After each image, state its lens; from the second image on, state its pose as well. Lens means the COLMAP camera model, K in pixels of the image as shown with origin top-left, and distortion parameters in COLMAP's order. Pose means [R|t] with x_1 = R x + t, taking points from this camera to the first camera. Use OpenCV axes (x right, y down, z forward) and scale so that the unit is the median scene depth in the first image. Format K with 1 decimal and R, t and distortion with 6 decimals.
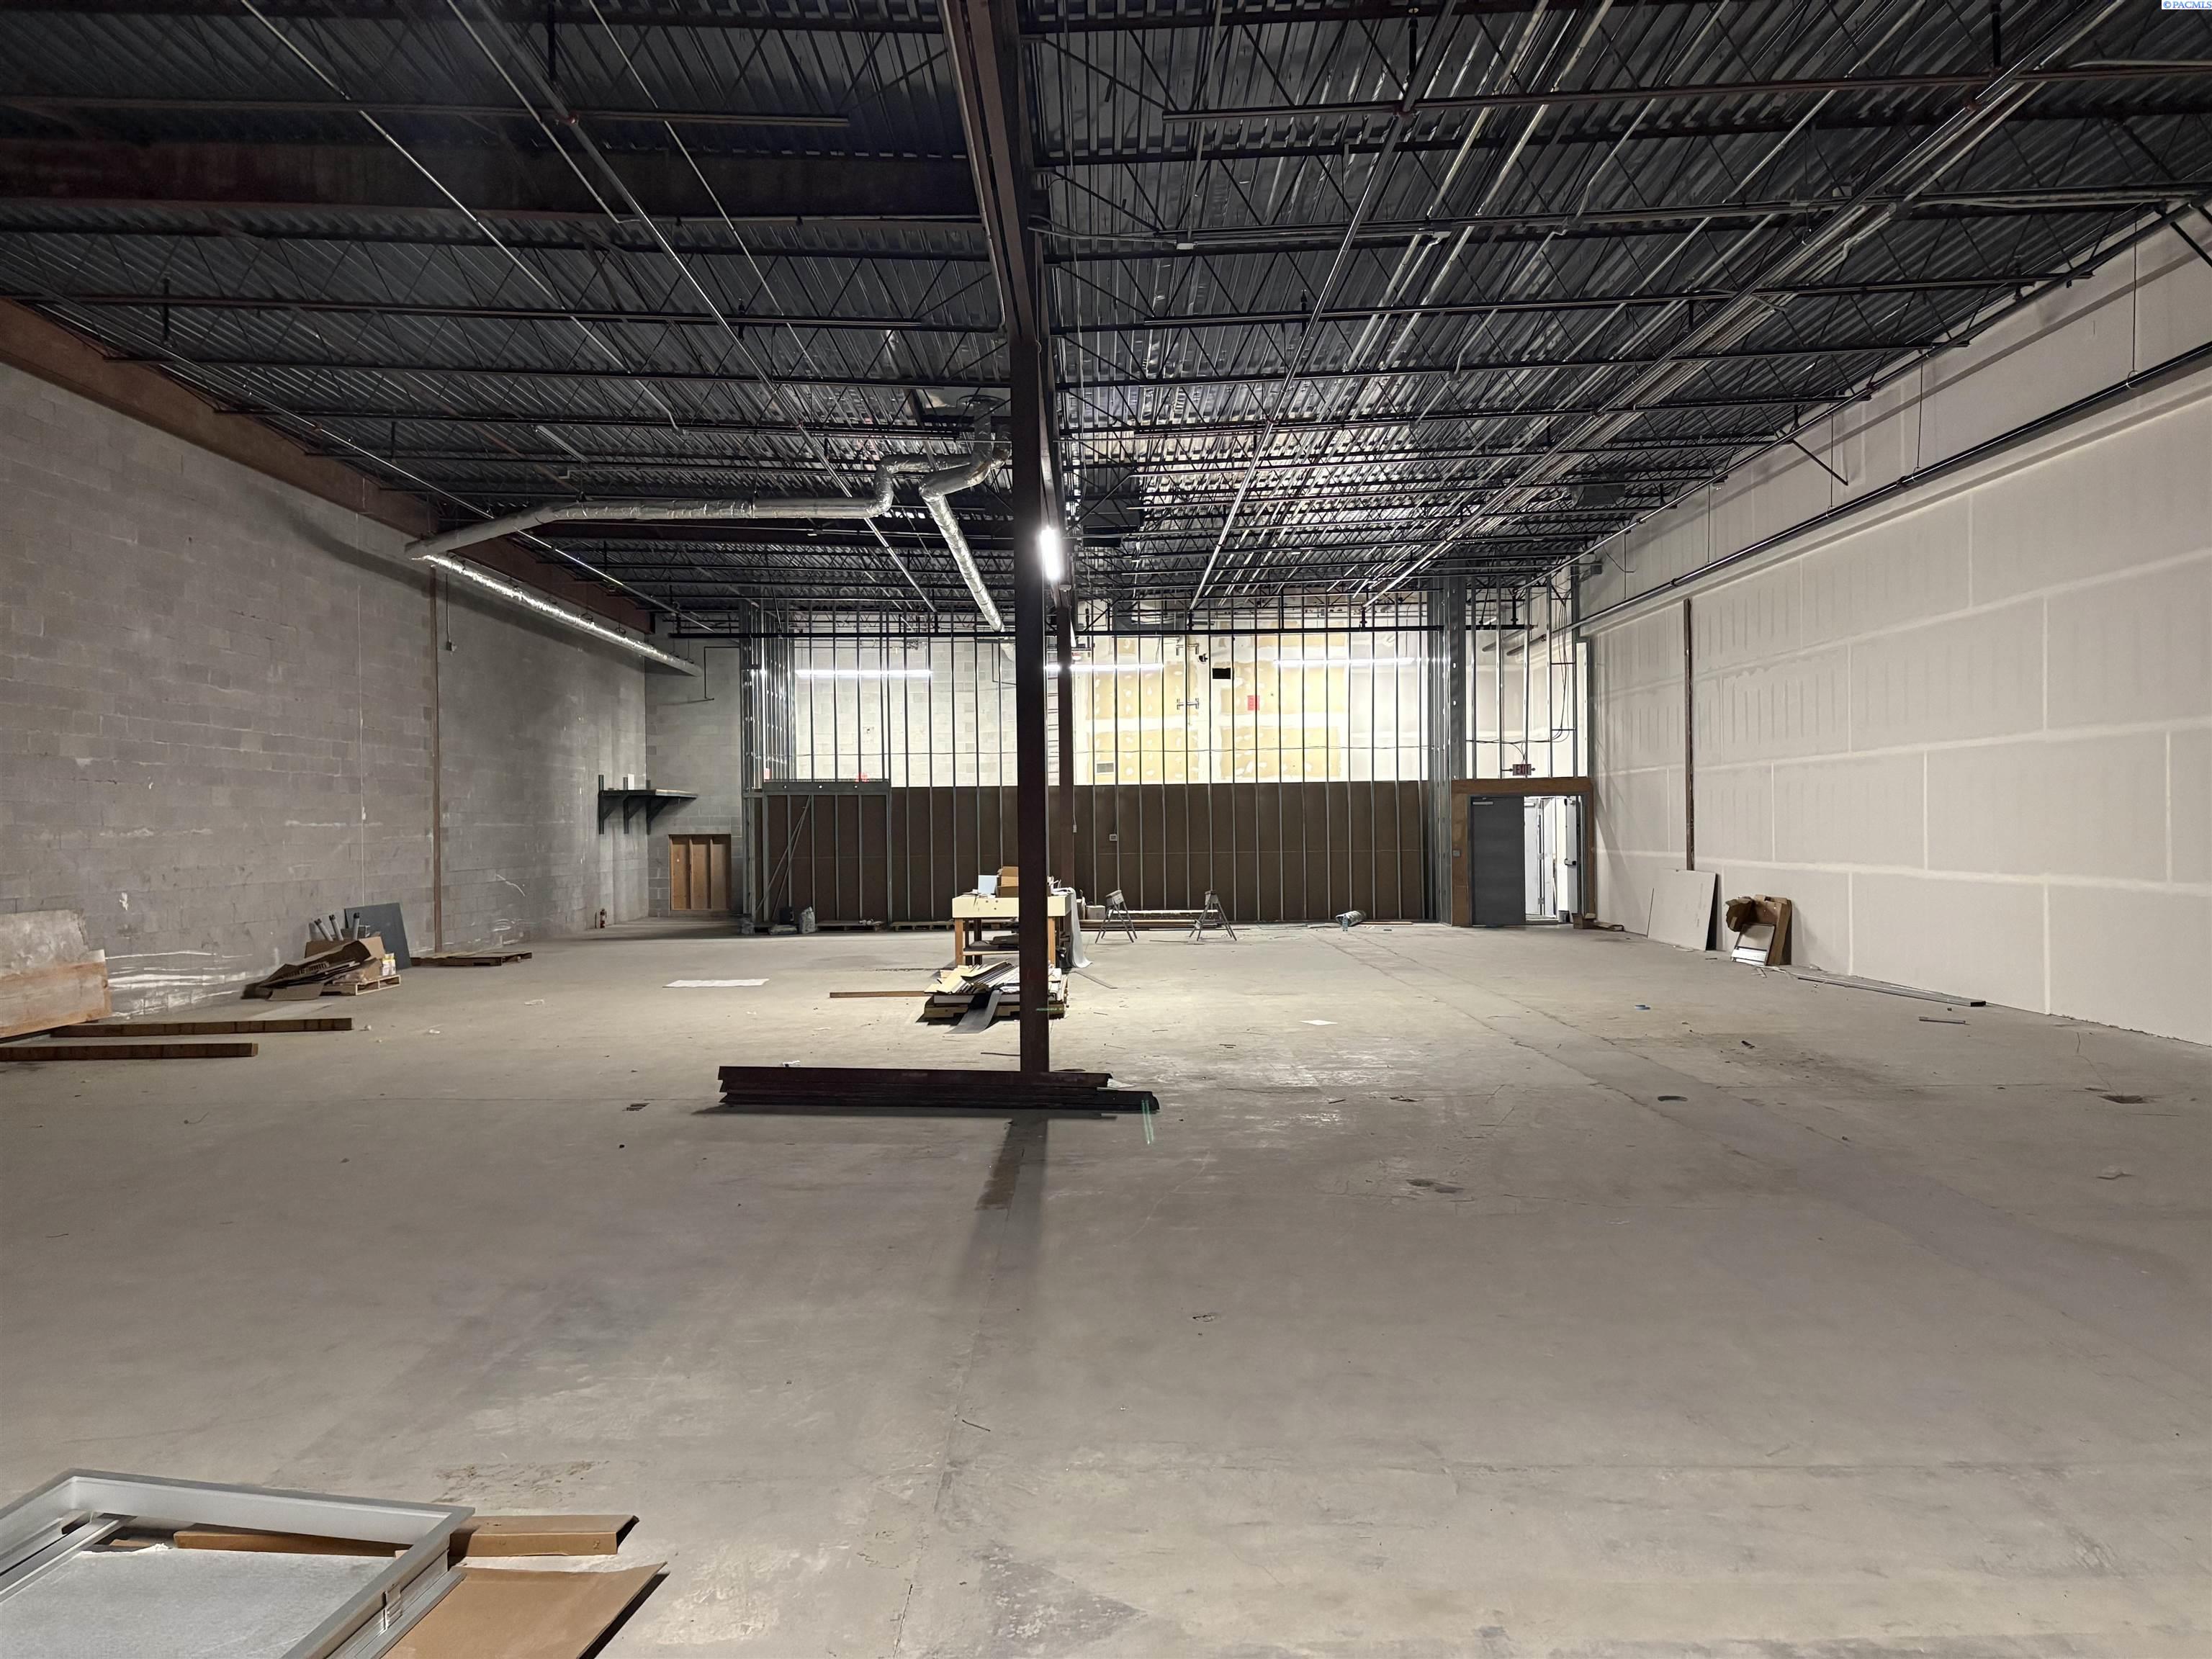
lens RADIAL K [[1644.9, 0, 1109.6], [0, 1644.9, 849.0], [0, 0, 1]] dist [0.042757, -0.061275]
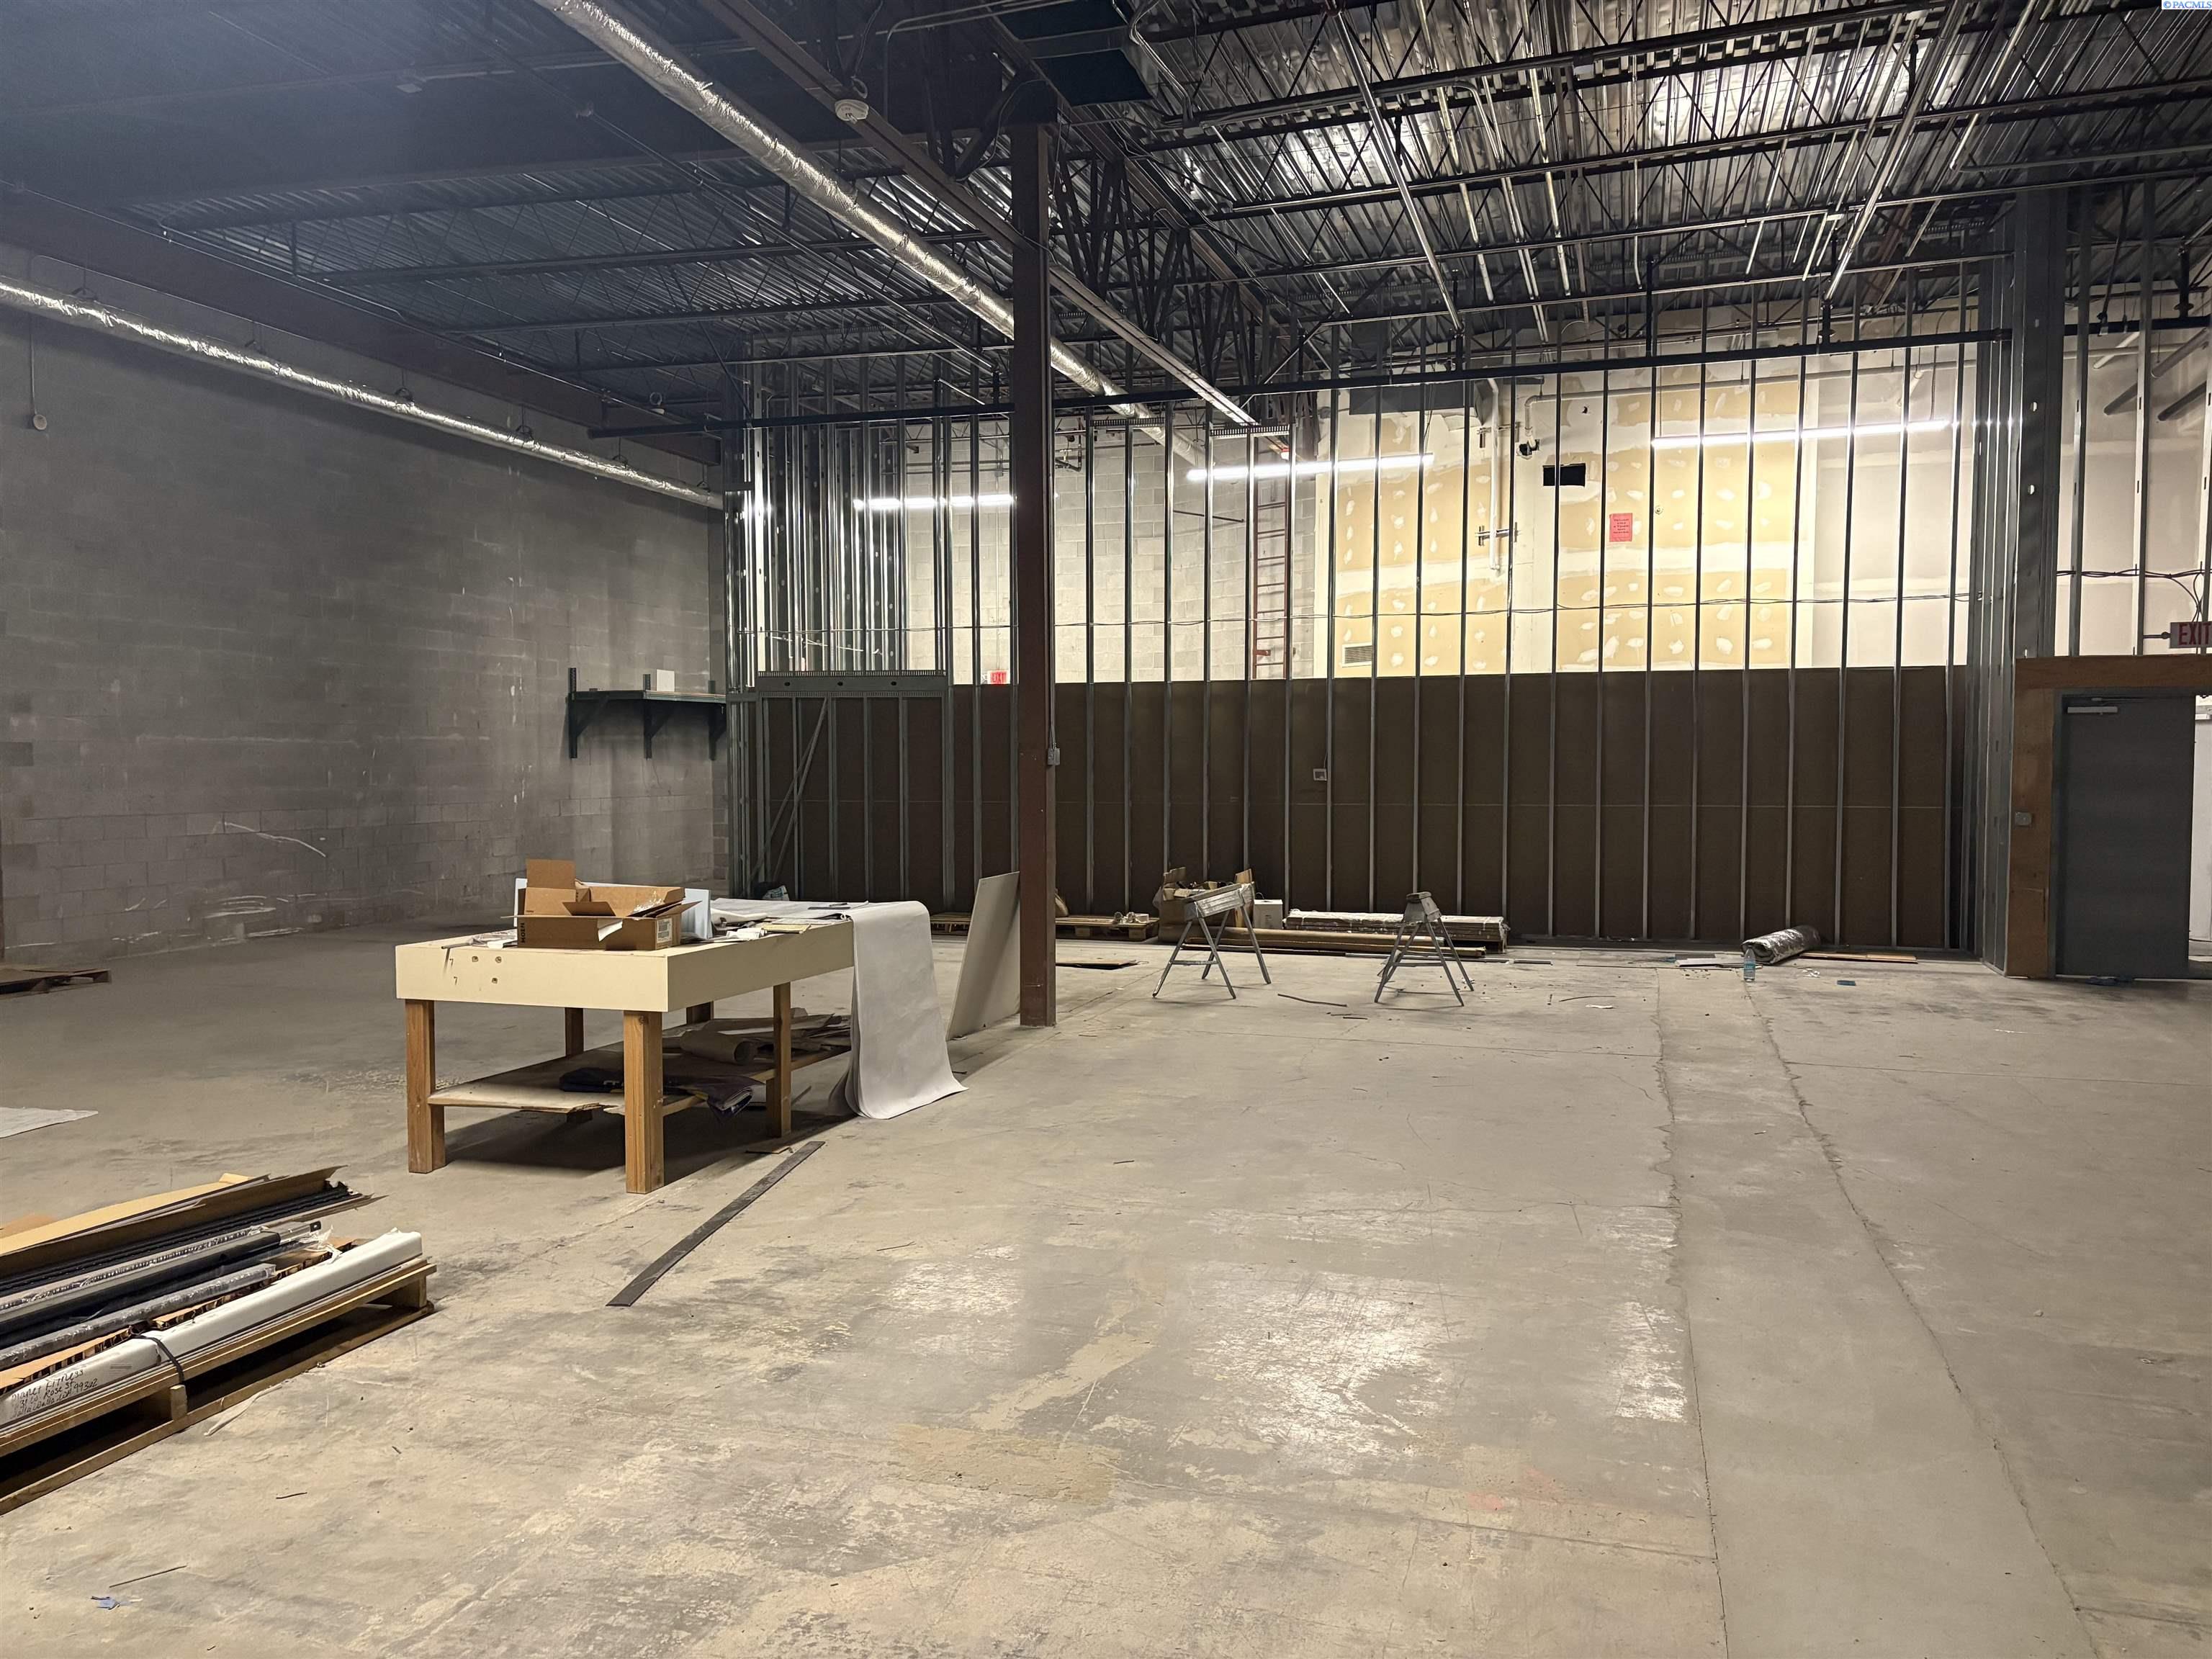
lens RADIAL K [[1644.9, 0, 1099.9], [0, 1644.9, 844.7], [0, 0, 1]] dist [0.042757, -0.061275]
pose [[0.950584, 0.026953, -0.309295, 0.183165], [-0.014446, 0.998985, 0.042654, -0.010056], [0.310131, -0.036078, 0.950009, 0.807977]]
